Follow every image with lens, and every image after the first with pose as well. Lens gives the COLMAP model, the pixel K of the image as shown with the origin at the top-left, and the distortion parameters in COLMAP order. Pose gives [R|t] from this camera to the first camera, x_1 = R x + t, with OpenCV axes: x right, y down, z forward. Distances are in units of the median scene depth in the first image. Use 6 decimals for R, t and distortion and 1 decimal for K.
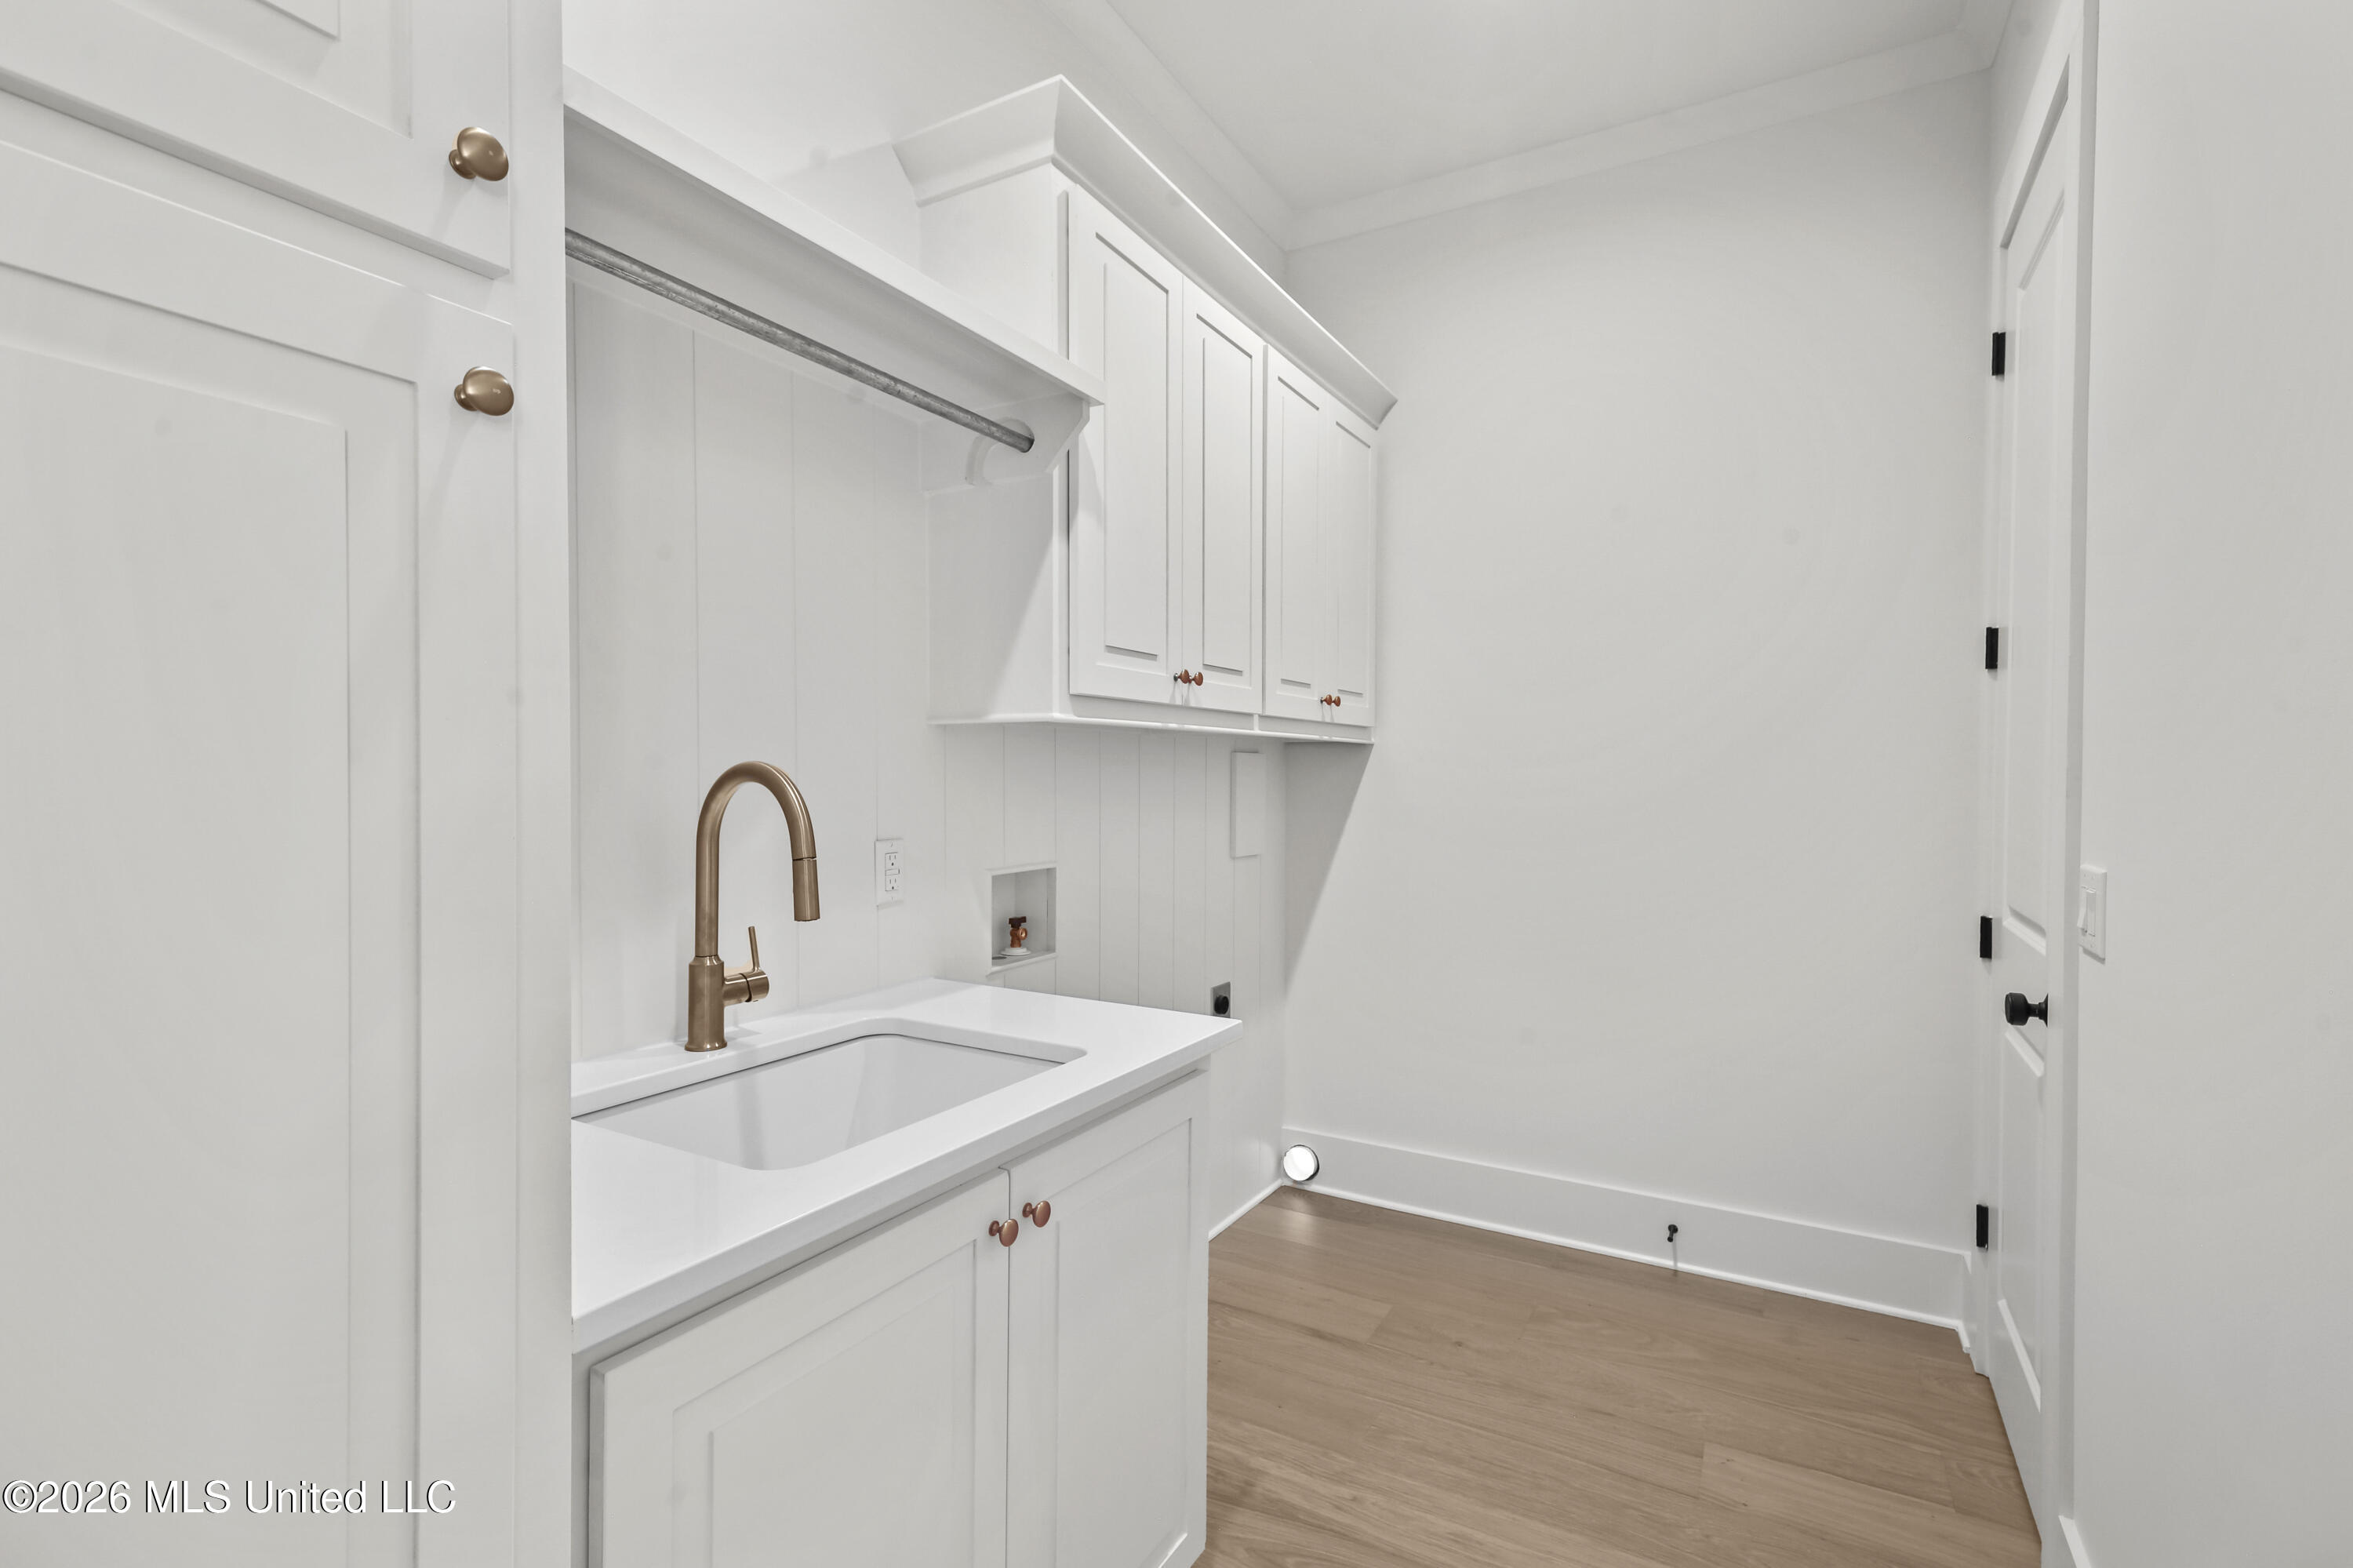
lens RADIAL K [[1086.8, 0, 1177.4], [0, 1086.8, 770.8], [0, 0, 1]] dist [-0.004780, -0.000276]
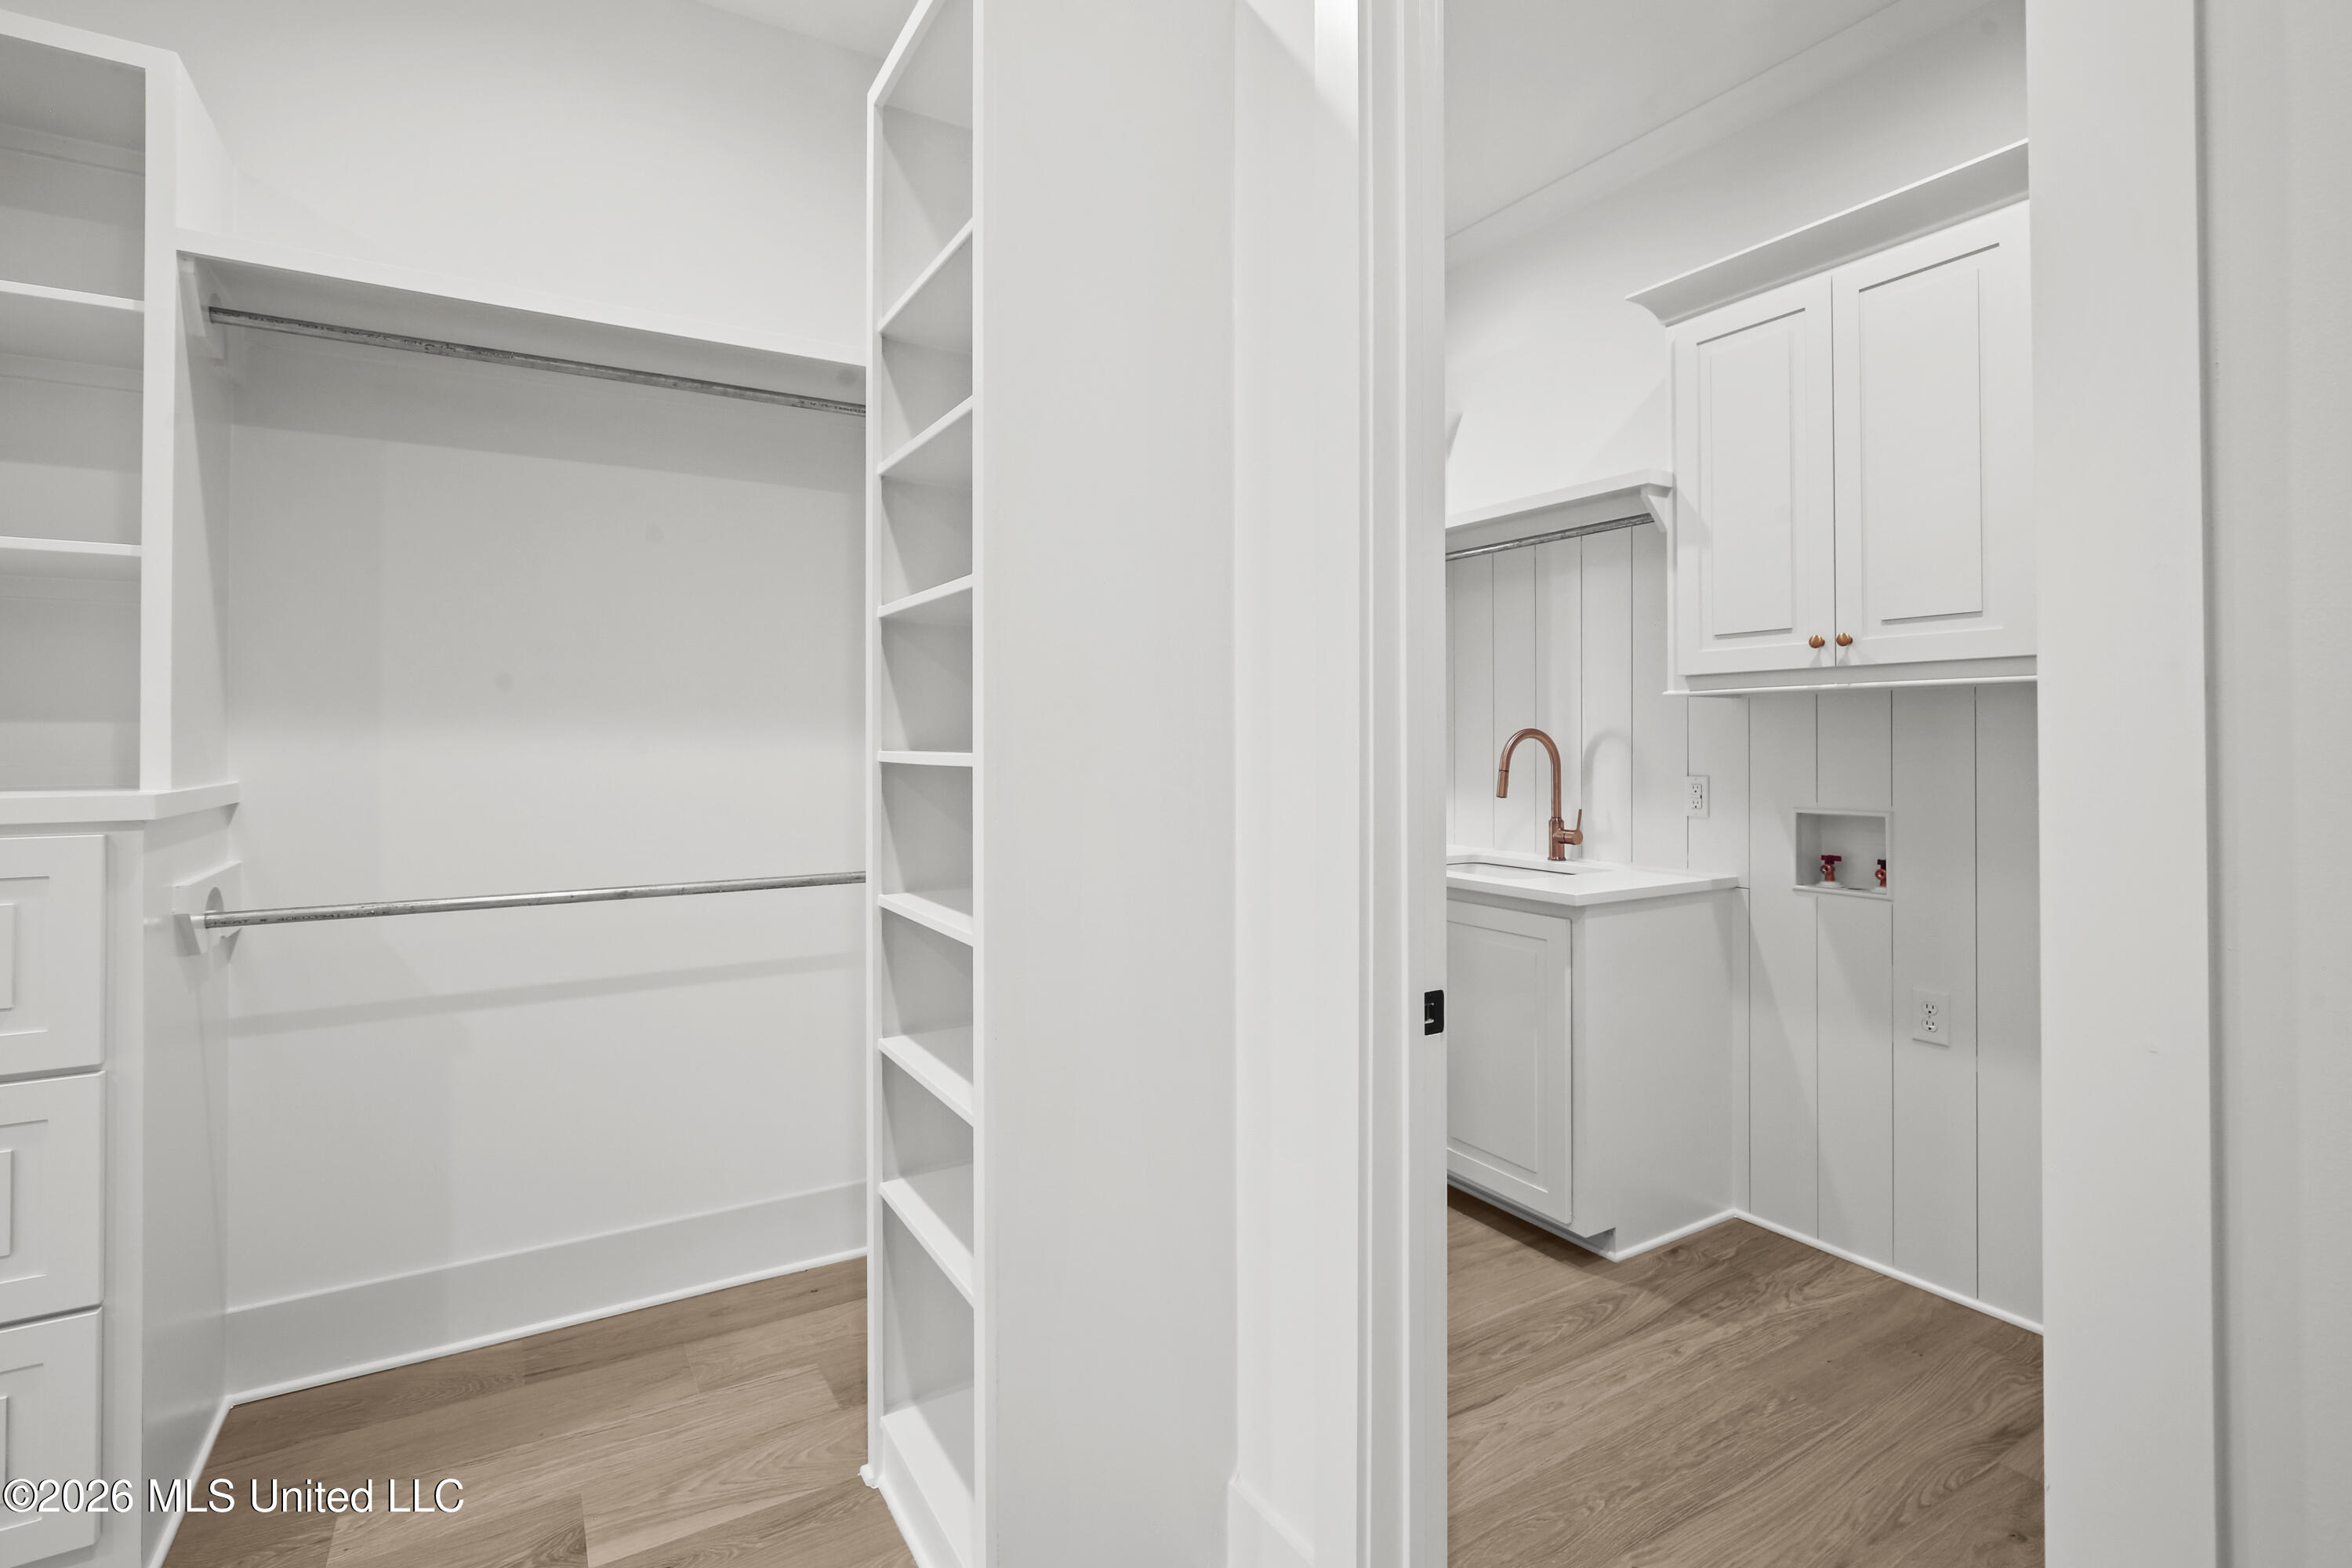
lens RADIAL K [[1086.3, 0, 1177.2], [0, 1086.3, 765.5], [0, 0, 1]] dist [-0.004780, -0.000276]
pose [[-0.495558, -0.002956, -0.868570, 1.367356], [-0.020330, 0.999760, 0.008196, 0.046540], [0.868337, 0.021719, -0.495499, 1.045839]]
